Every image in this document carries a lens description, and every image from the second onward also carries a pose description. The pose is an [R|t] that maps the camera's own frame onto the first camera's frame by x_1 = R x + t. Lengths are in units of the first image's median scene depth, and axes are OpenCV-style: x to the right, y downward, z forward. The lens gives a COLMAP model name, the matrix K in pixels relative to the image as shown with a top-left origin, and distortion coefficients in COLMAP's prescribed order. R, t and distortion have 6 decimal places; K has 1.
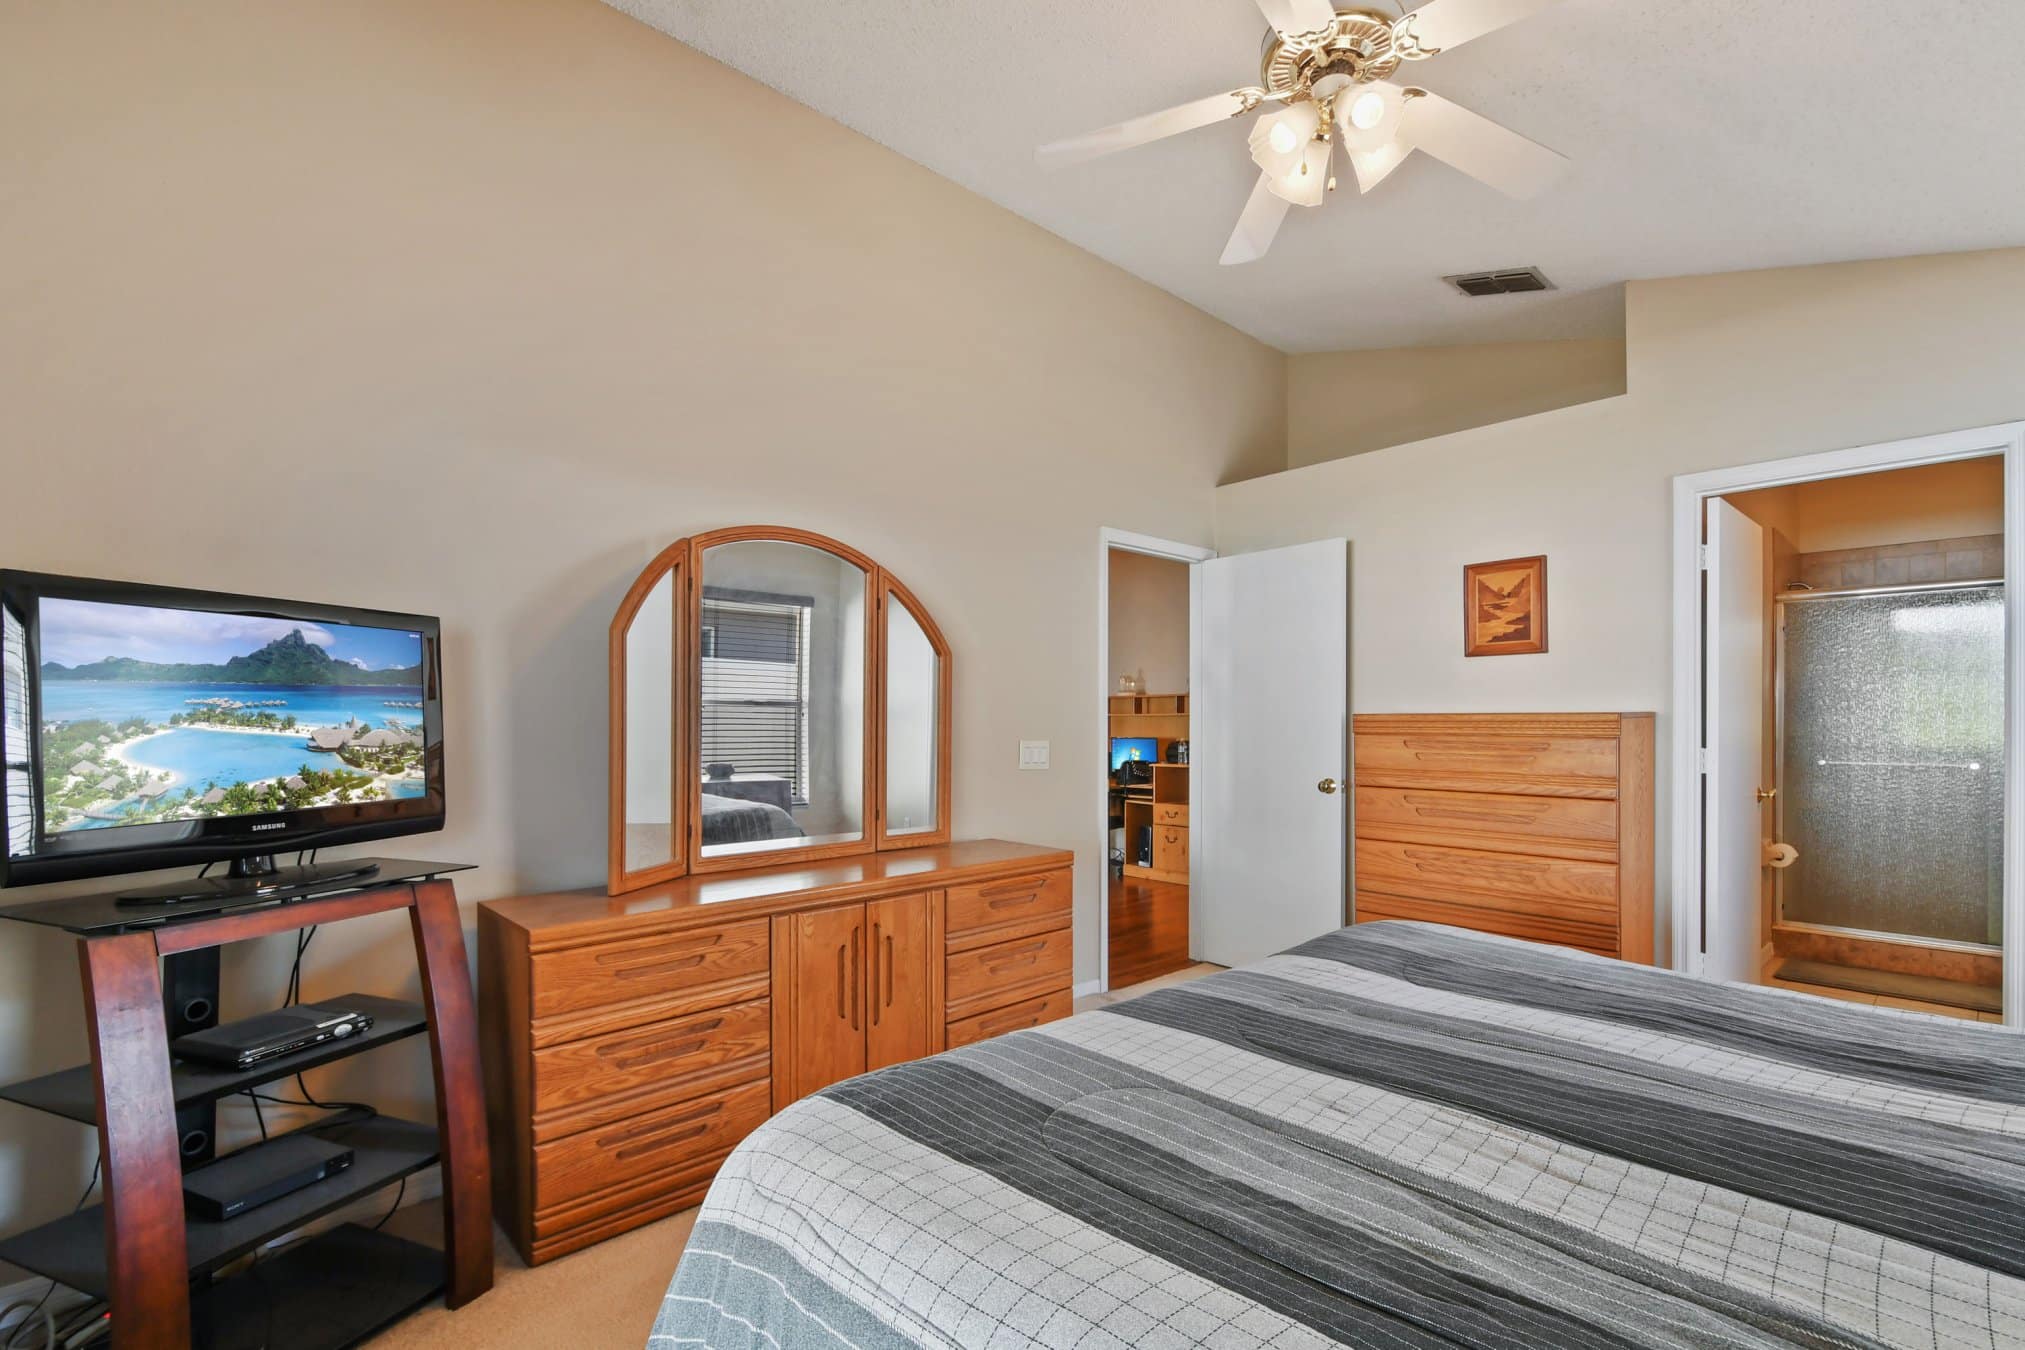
lens RADIAL K [[909.0, 0, 1011.7], [0, 909.0, 717.7], [0, 0, 1]] dist [-0.001275, -0.000402]
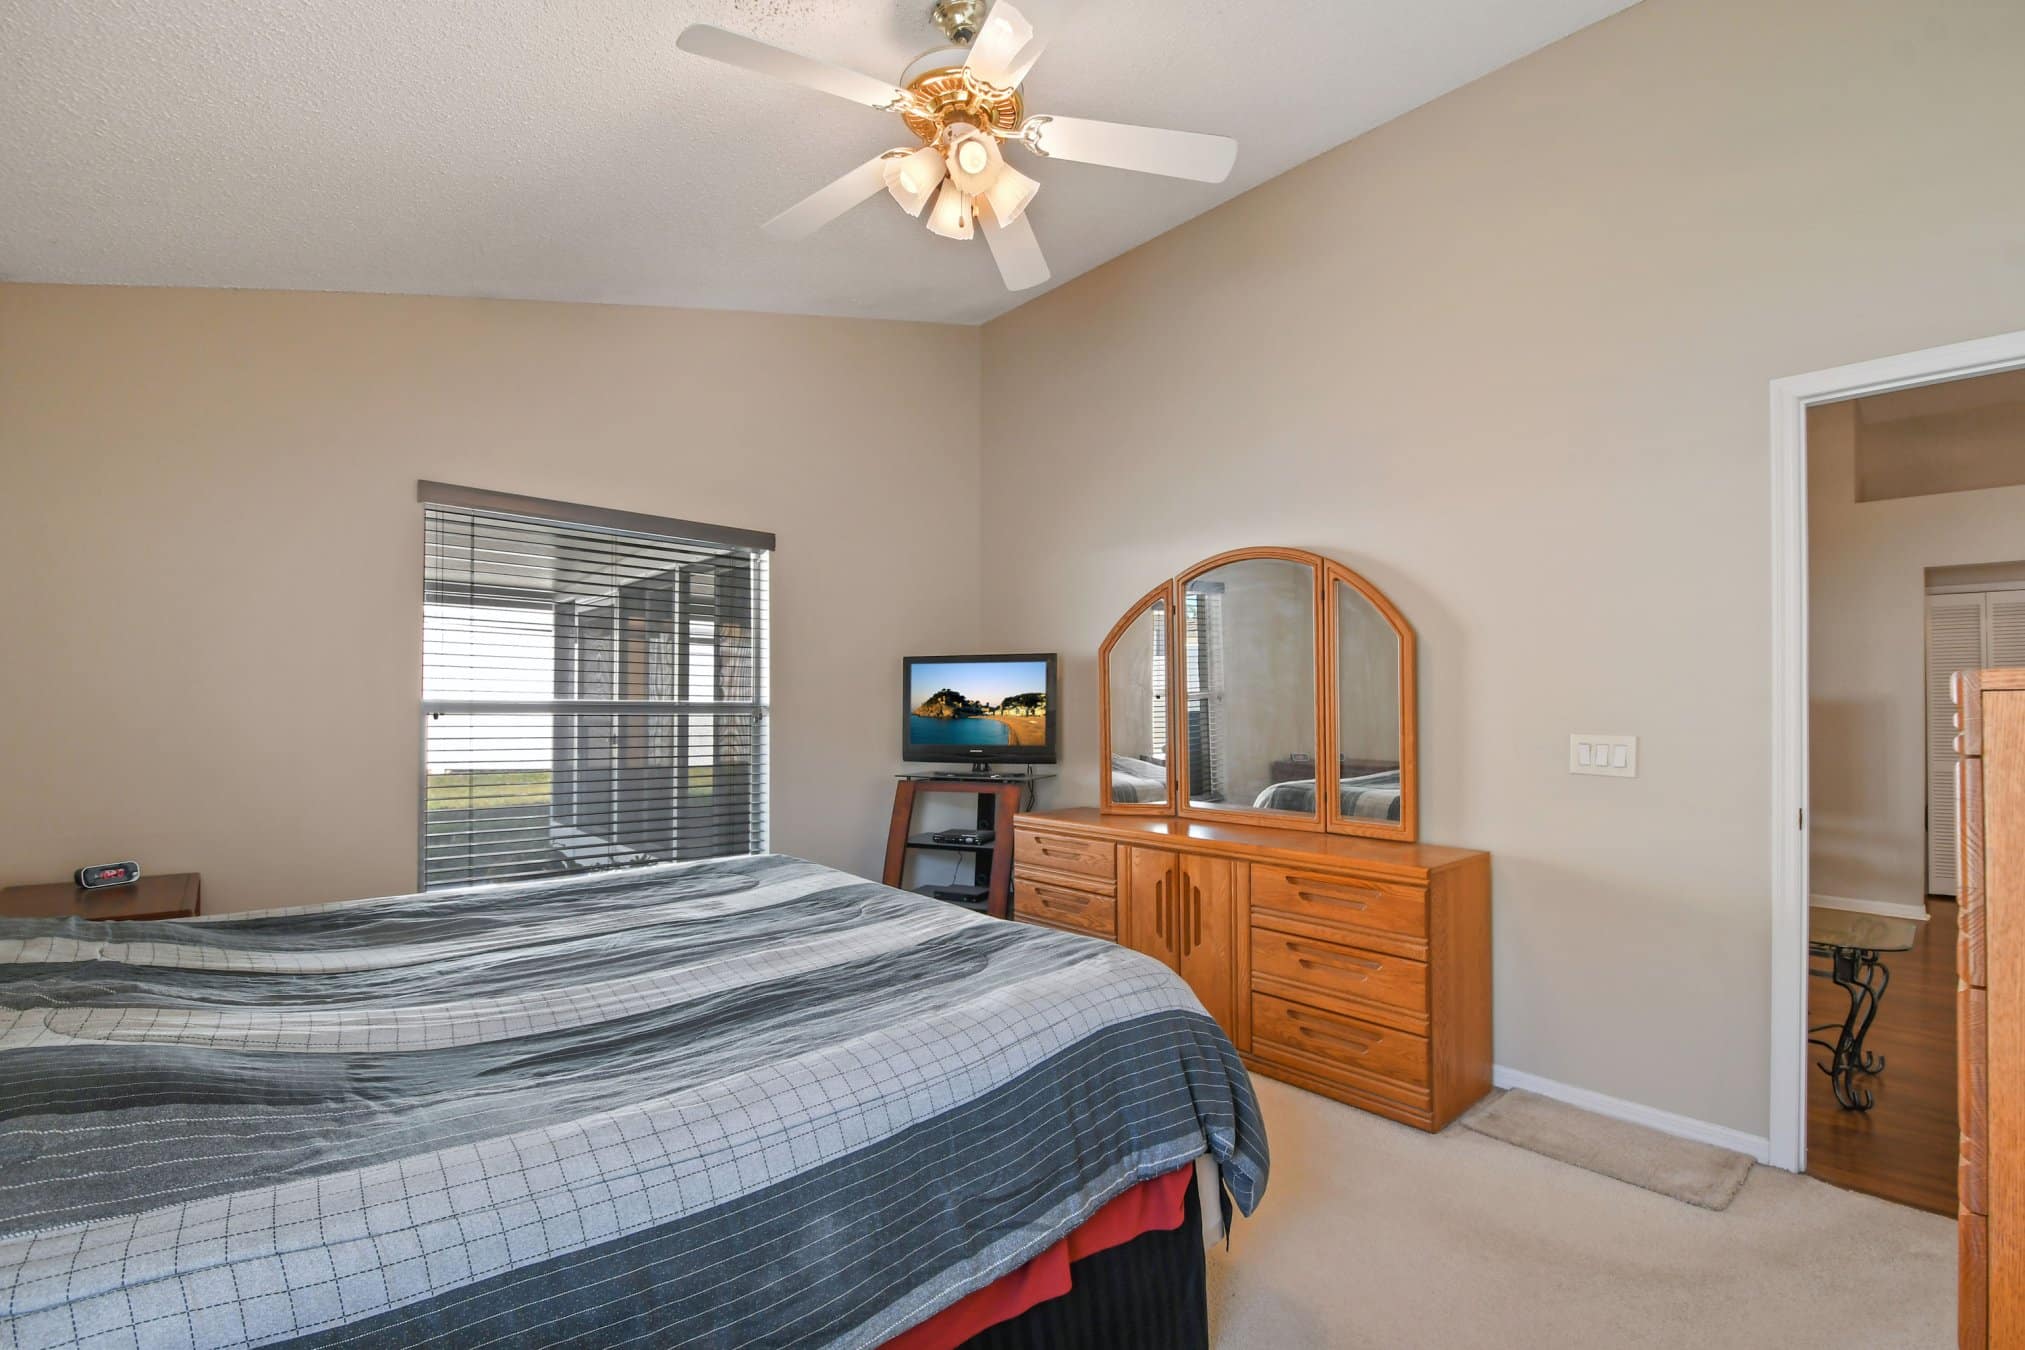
lens RADIAL K [[909.0, 0, 1022.4], [0, 909.0, 696.8], [0, 0, 1]] dist [-0.001275, -0.000402]
pose [[-0.019173, -0.010420, -0.999762, 1.062508], [0.003621, 0.999938, -0.010491, 0.001933], [0.999810, -0.003821, -0.019134, 0.794393]]
